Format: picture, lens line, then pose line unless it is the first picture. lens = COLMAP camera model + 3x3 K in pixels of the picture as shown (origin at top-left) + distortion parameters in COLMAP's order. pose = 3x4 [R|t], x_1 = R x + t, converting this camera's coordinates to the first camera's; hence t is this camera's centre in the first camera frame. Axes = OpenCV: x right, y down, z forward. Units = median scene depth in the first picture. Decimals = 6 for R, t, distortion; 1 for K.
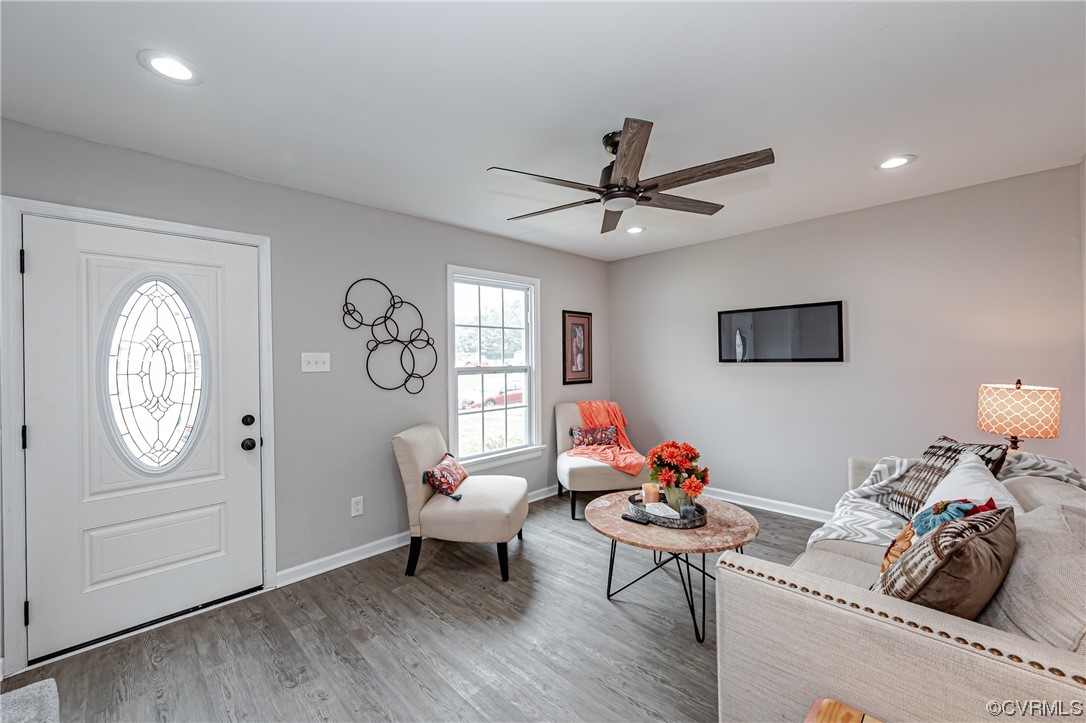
lens RADIAL K [[436.2, 0, 545.3], [0, 436.2, 353.7], [0, 0, 1]] dist [0.000227, 0.000155]
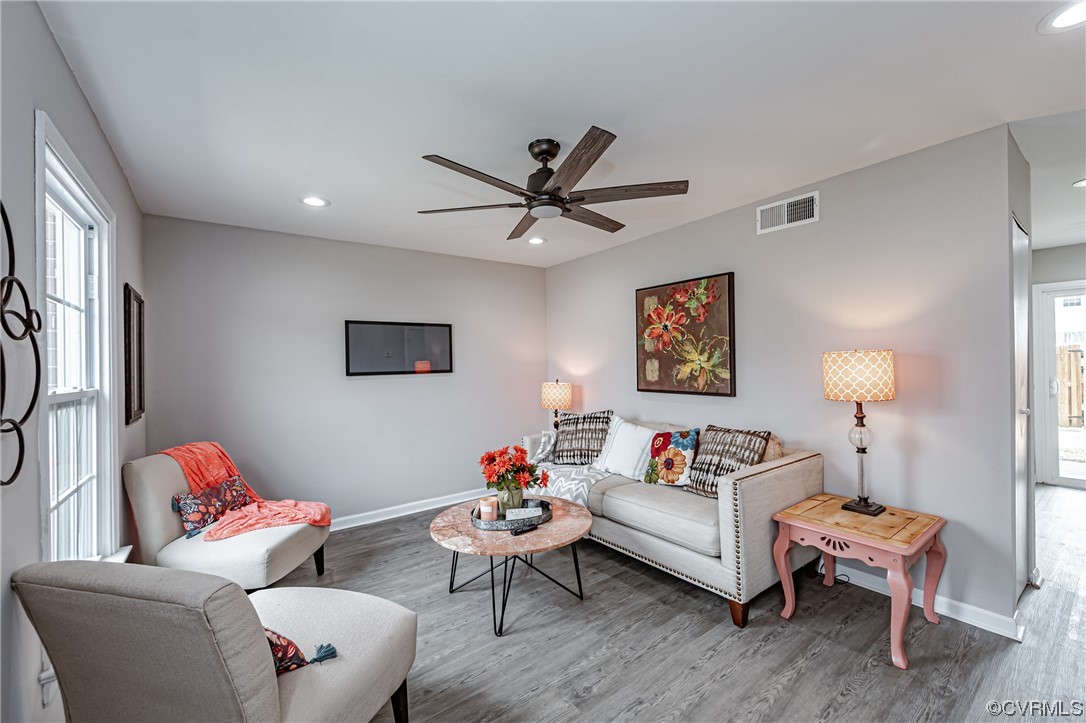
lens RADIAL K [[435.2, 0, 543.0], [0, 435.2, 361.5], [0, 0, 1]] dist [-0.000123, -0.000038]
pose [[0.157756, 0.016830, 0.987335, -0.518084], [0.011203, 0.999760, -0.018832, 0.012987], [-0.987415, 0.014032, 0.157530, 0.542029]]
